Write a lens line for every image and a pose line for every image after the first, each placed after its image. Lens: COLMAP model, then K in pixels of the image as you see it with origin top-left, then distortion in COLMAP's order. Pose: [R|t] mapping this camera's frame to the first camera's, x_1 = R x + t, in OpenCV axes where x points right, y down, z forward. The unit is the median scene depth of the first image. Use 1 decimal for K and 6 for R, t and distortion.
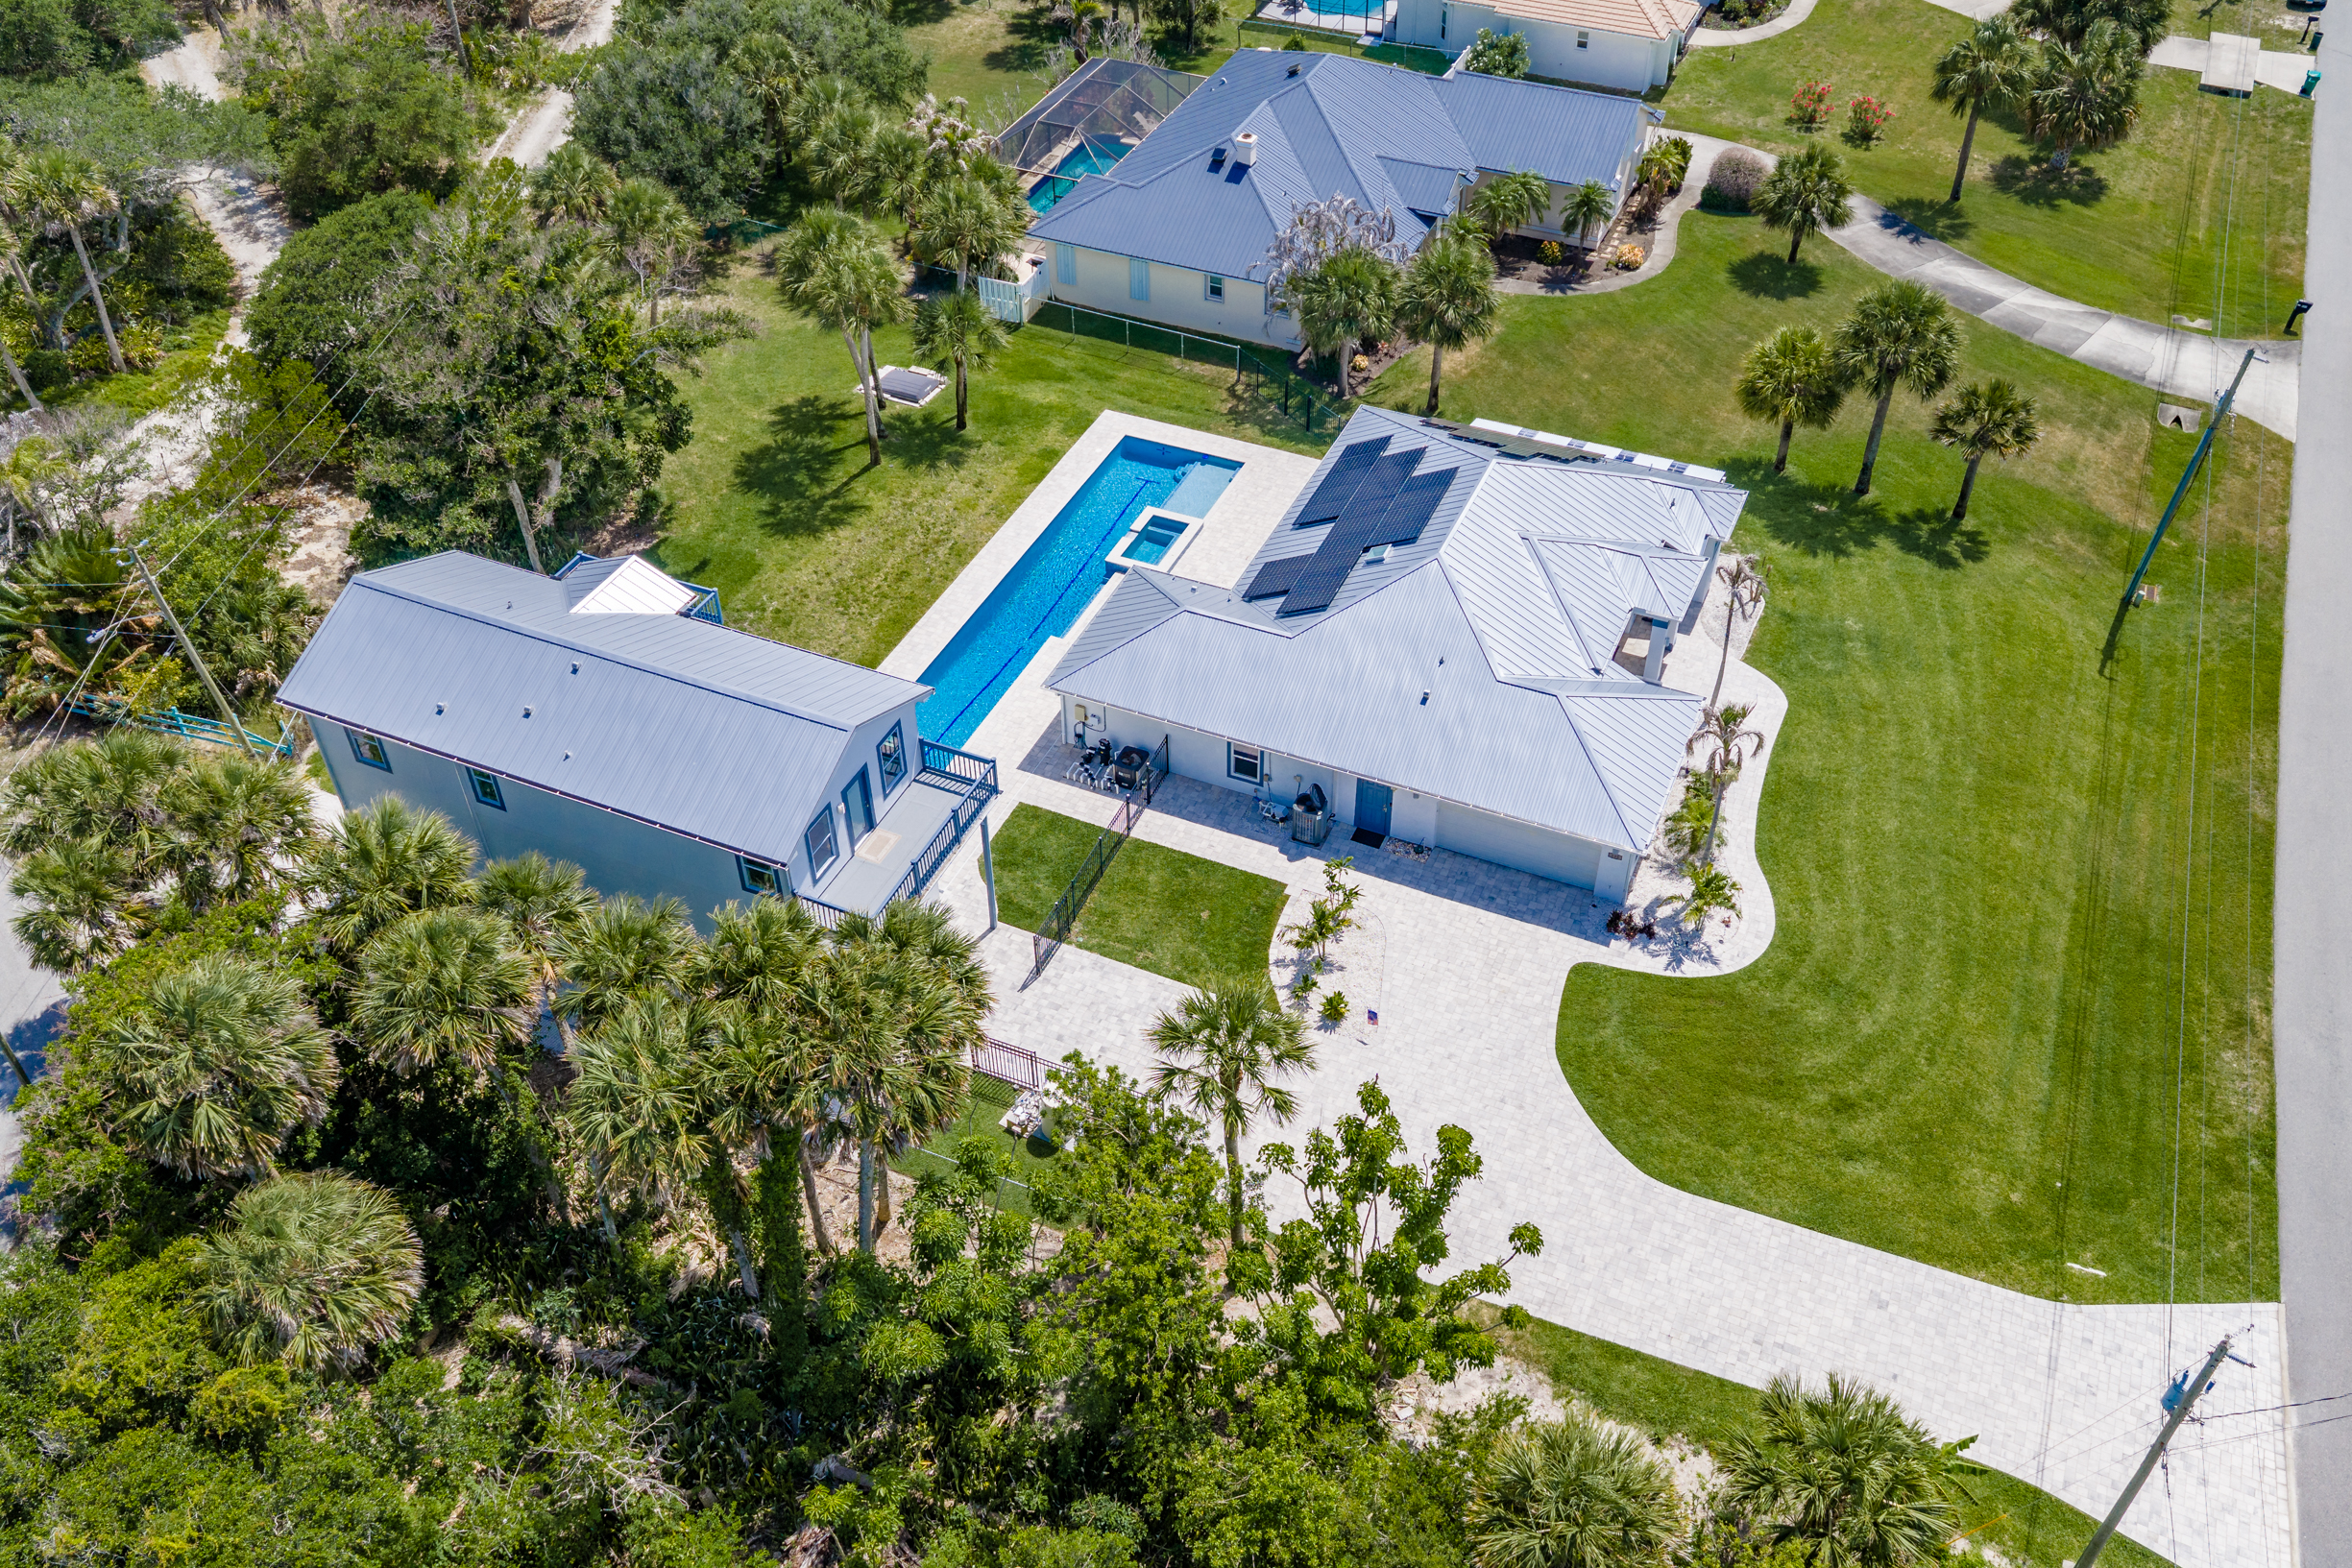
lens RADIAL K [[1956.4, 0, 1207.2], [0, 1956.4, 840.1], [0, 0, 1]] dist [-0.000320, -0.004097]
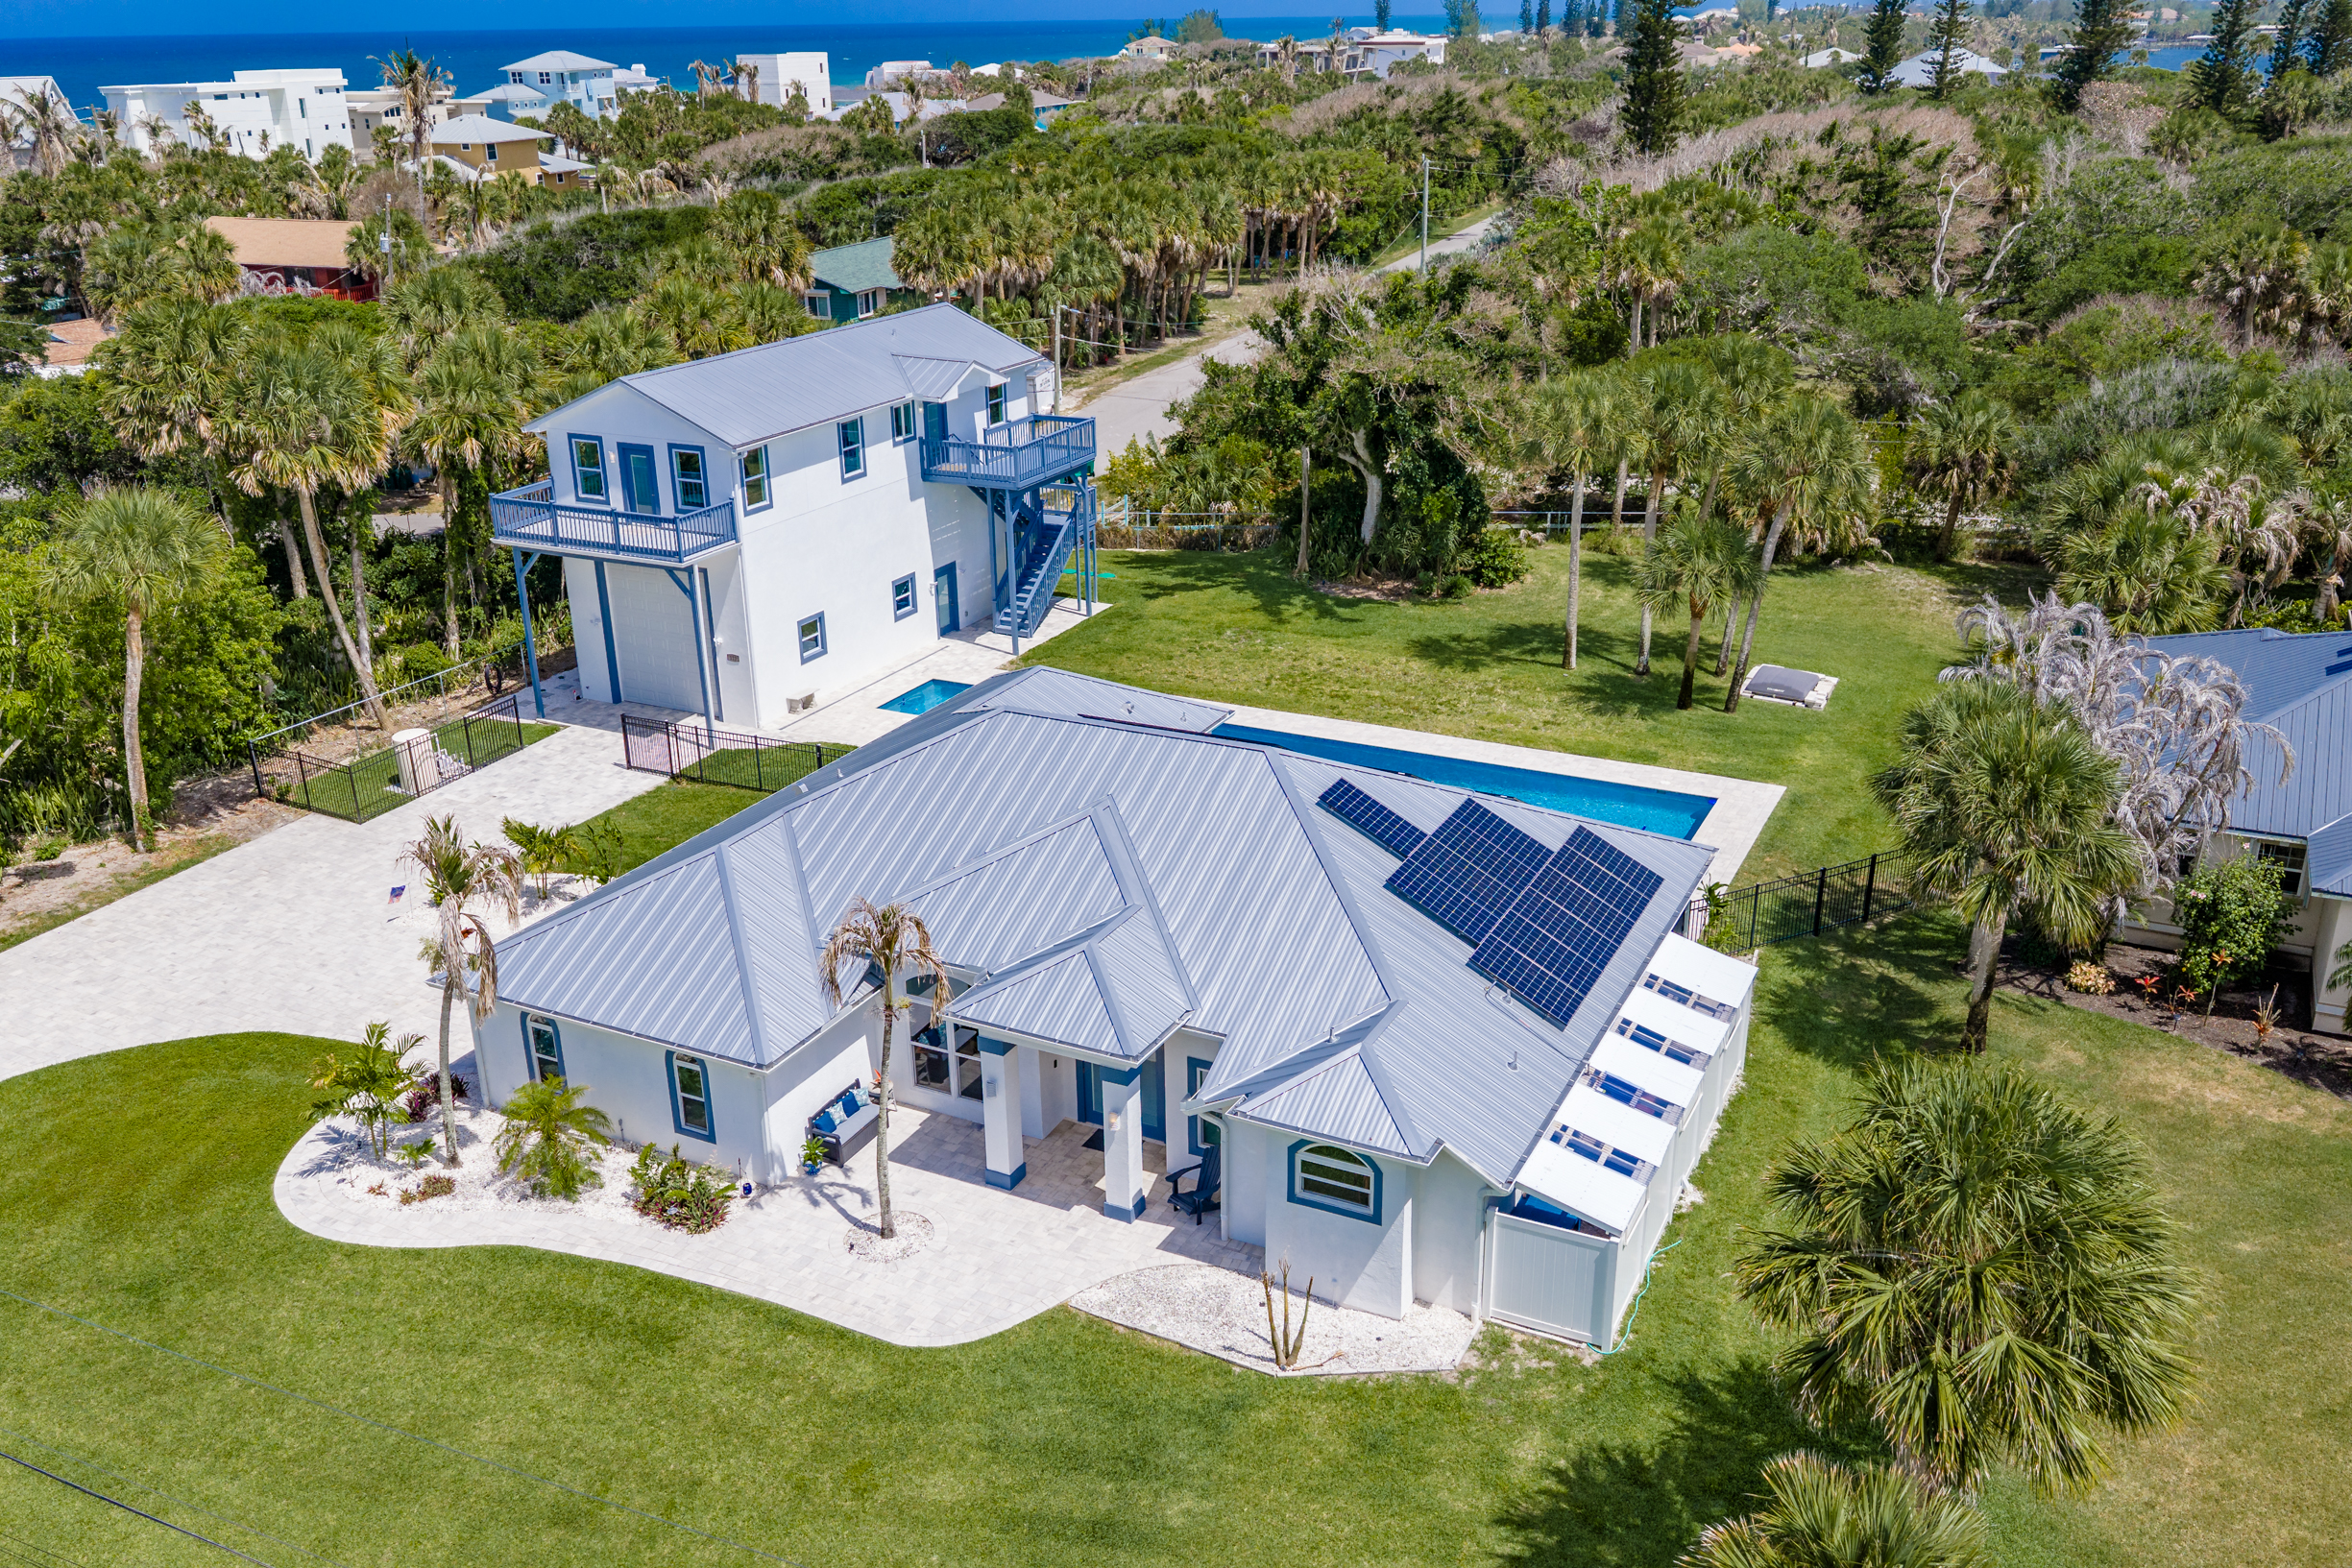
lens RADIAL K [[1952.1, 0, 1183.0], [0, 1952.1, 788.5], [0, 0, 1]] dist [0.025229, -0.039656]
pose [[-0.054963, 0.372102, -0.926563, 0.629573], [-0.678992, 0.666450, 0.307919, -0.321518], [0.732085, 0.646053, 0.216025, 0.812170]]
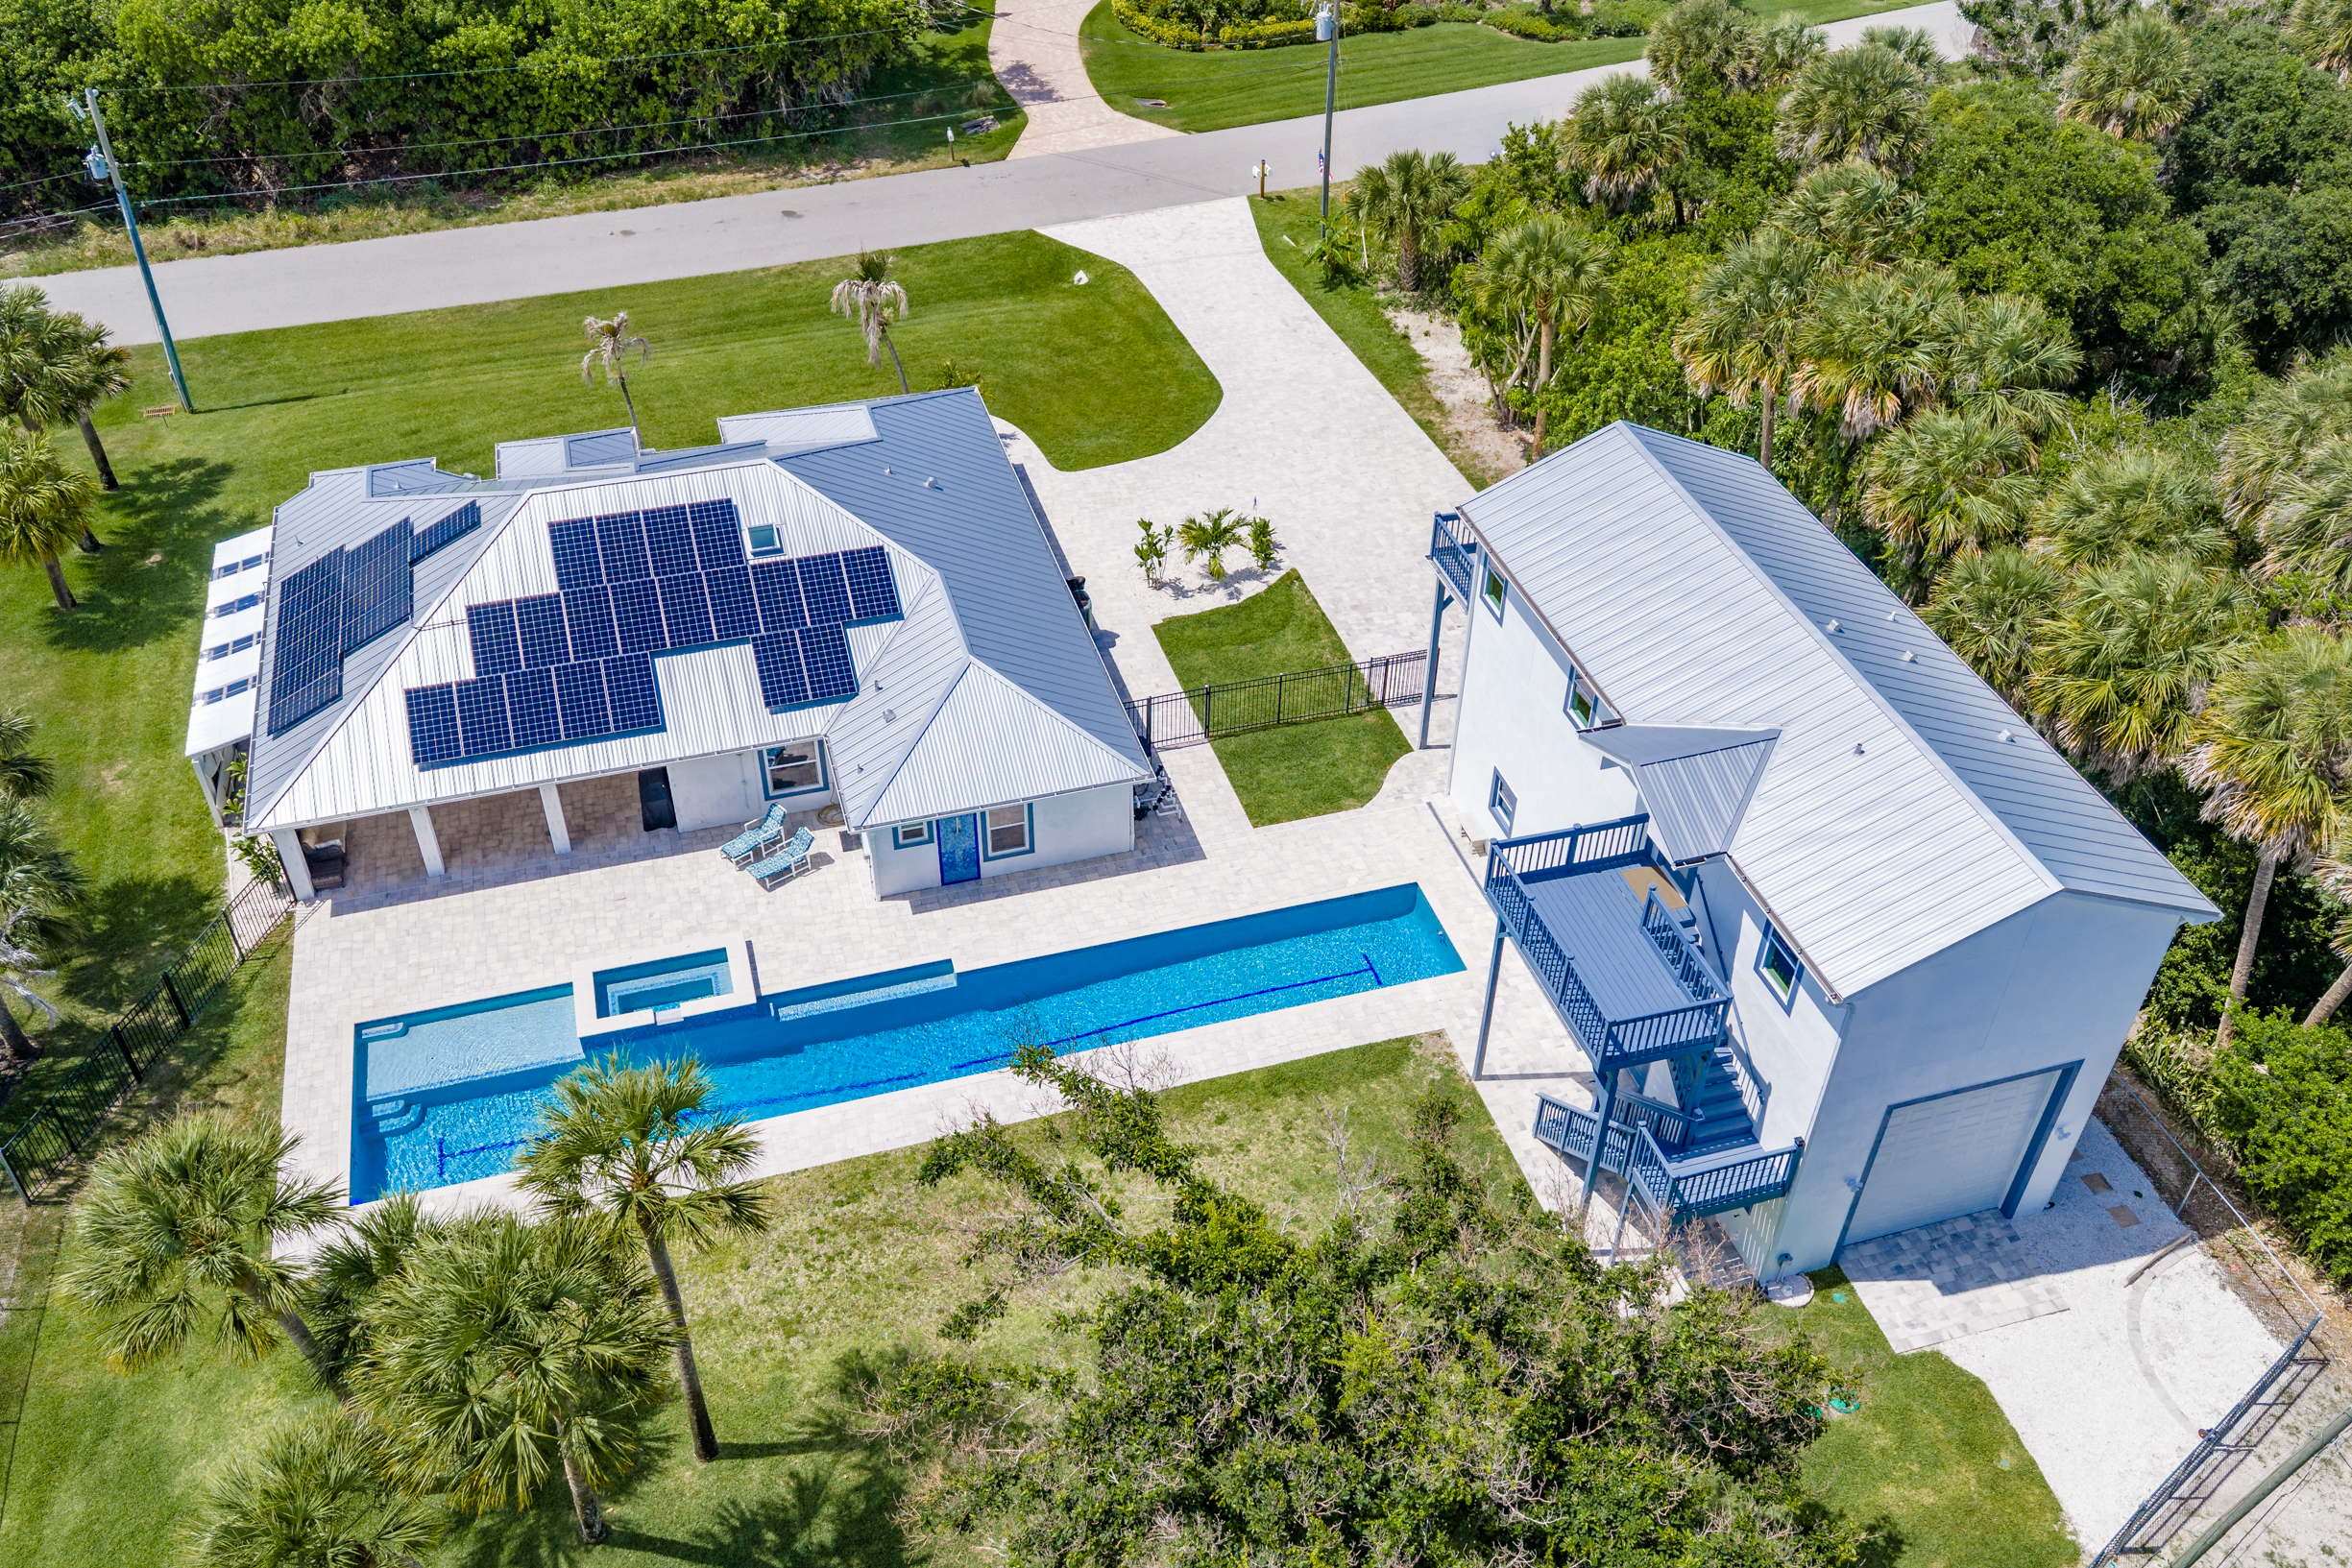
lens RADIAL K [[1954.9, 0, 1182.4], [0, 1954.9, 789.3], [0, 0, 1]] dist [0.011126, -0.011664]
pose [[-0.647353, -0.488963, 0.584679, -0.465564], [0.516398, 0.282842, 0.808291, -0.591360], [-0.560595, 0.825177, 0.069401, 0.845666]]
